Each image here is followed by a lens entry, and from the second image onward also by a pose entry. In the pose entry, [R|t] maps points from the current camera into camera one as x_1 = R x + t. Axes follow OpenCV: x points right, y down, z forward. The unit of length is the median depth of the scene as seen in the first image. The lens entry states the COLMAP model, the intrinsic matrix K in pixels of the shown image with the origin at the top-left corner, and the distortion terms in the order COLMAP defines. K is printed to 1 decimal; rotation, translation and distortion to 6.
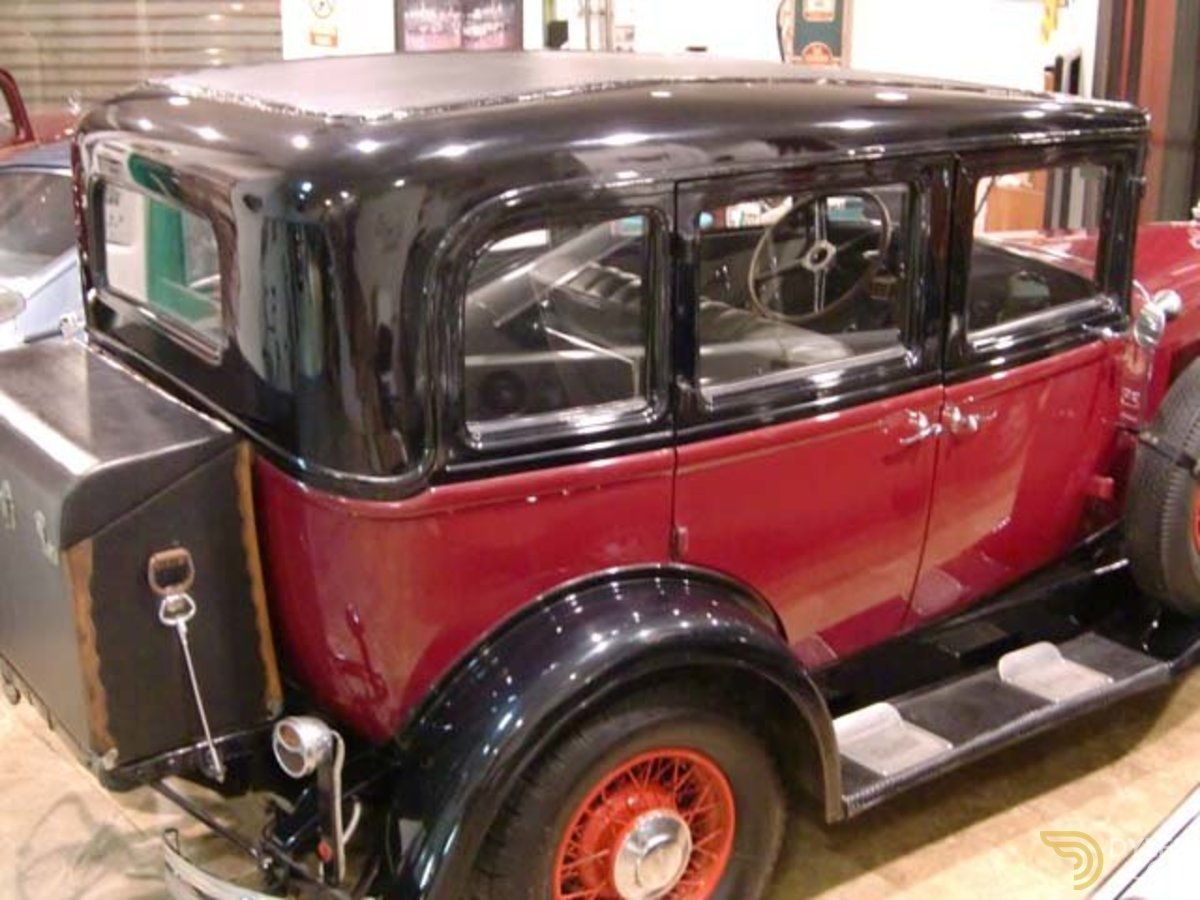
lens RADIAL K [[1673.1, 0, 602.0], [0, 1673.1, 448.4], [0, 0, 1]] dist [-0.086656, 0.000000]
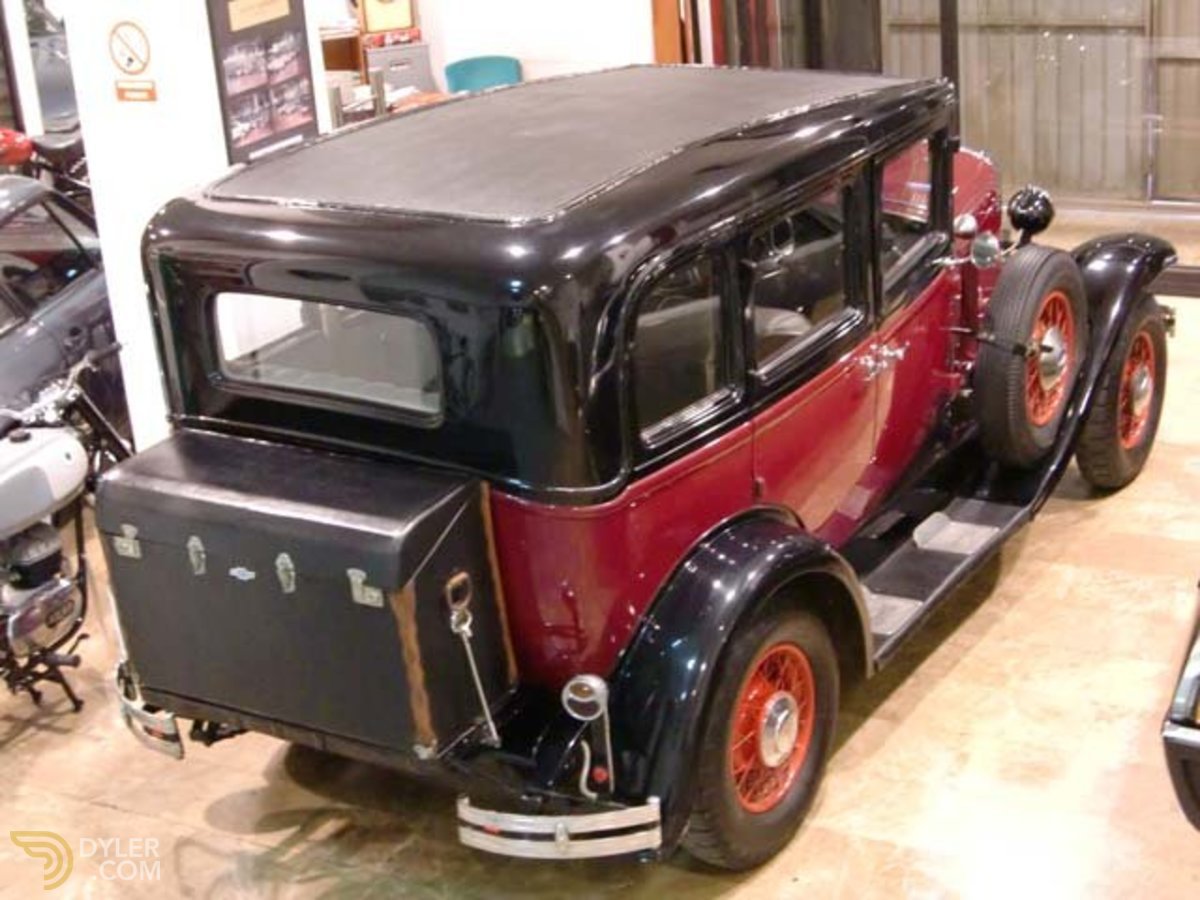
lens RADIAL K [[2056.8, 0, 606.4], [0, 2056.8, 449.0], [0, 0, 1]] dist [0.046795, 0.000000]
pose [[0.926348, -0.203190, 0.317164, -0.458219], [0.189405, 0.979102, 0.074059, -0.094127], [-0.325584, -0.008532, 0.945475, -0.395422]]
